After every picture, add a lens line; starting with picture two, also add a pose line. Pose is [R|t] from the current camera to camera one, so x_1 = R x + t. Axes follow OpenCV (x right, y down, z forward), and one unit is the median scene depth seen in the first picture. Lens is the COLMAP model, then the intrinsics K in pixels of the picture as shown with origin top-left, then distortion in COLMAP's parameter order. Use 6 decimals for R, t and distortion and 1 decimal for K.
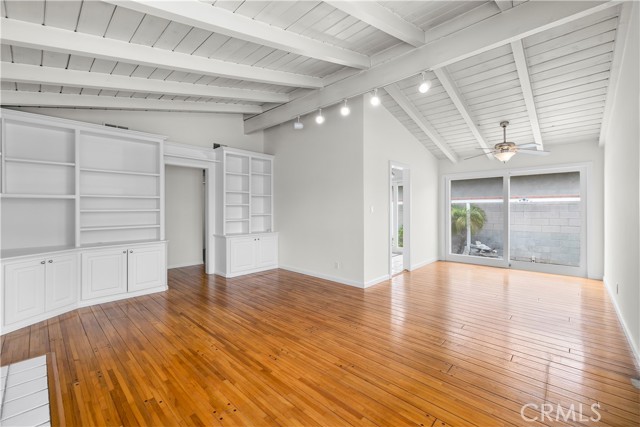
lens RADIAL K [[269.7, 0, 320.6], [0, 269.7, 211.3], [0, 0, 1]] dist [-0.004348, 0.000122]
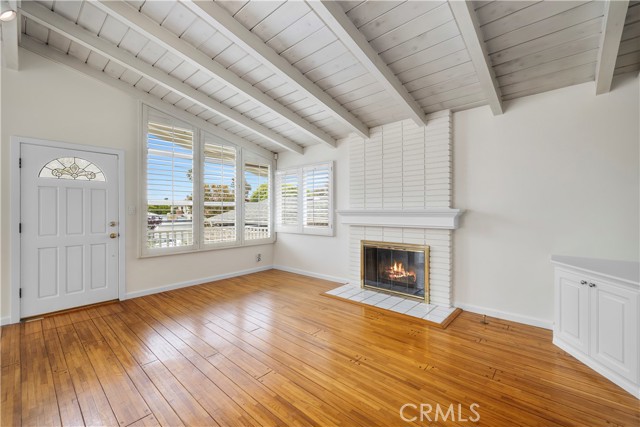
lens RADIAL K [[269.7, 0, 323.6], [0, 269.7, 212.1], [0, 0, 1]] dist [-0.004348, 0.000122]
pose [[-0.999636, 0.000695, -0.026986, -0.387561], [0.000635, 0.999997, 0.002218, 0.004359], [0.026987, 0.002200, -0.999633, 1.994179]]
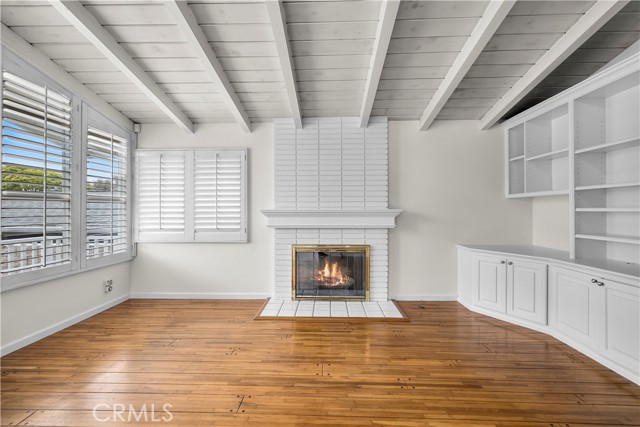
lens RADIAL K [[269.7, 0, 325.3], [0, 269.7, 213.1], [0, 0, 1]] dist [-0.004348, 0.000122]
pose [[-0.747408, 0.006506, -0.664334, 0.144733], [-0.000118, 0.999951, 0.009927, -0.002014], [0.664365, 0.007498, -0.747370, 1.541204]]
